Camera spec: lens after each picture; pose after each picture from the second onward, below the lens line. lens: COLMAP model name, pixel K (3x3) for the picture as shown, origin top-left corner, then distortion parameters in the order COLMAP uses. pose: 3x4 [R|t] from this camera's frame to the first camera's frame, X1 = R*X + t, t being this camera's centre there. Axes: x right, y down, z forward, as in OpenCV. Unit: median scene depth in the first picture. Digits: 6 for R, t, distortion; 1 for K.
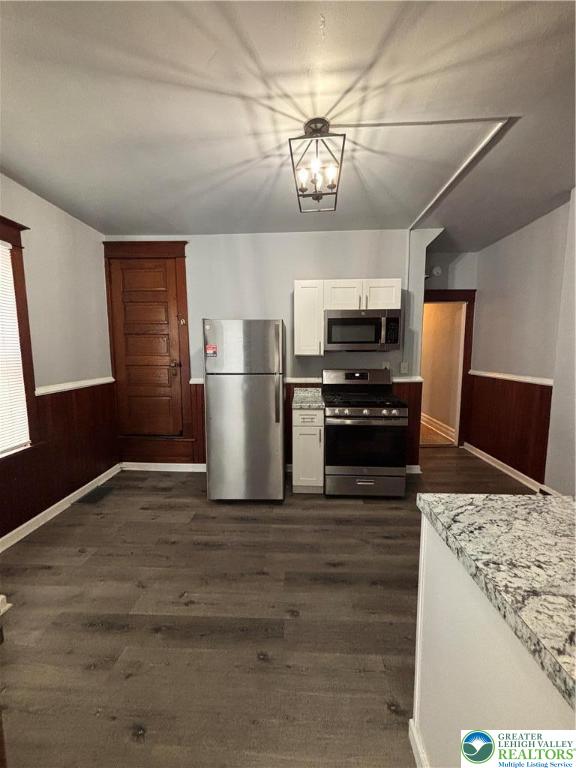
lens RADIAL K [[312.3, 0, 283.9], [0, 312.3, 383.3], [0, 0, 1]] dist [0.000072, 0.000910]
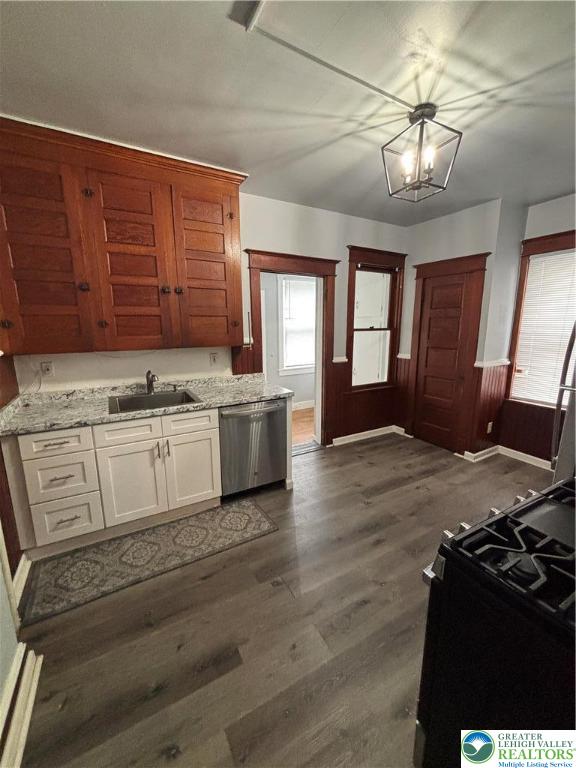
lens RADIAL K [[312.3, 0, 288.5], [0, 312.3, 383.3], [0, 0, 1]] dist [0.000072, 0.000910]
pose [[-0.848795, 0.111622, -0.516805, 1.190763], [-0.047763, 0.957276, 0.285203, -0.301901], [0.526560, 0.266763, -0.807200, 2.015244]]
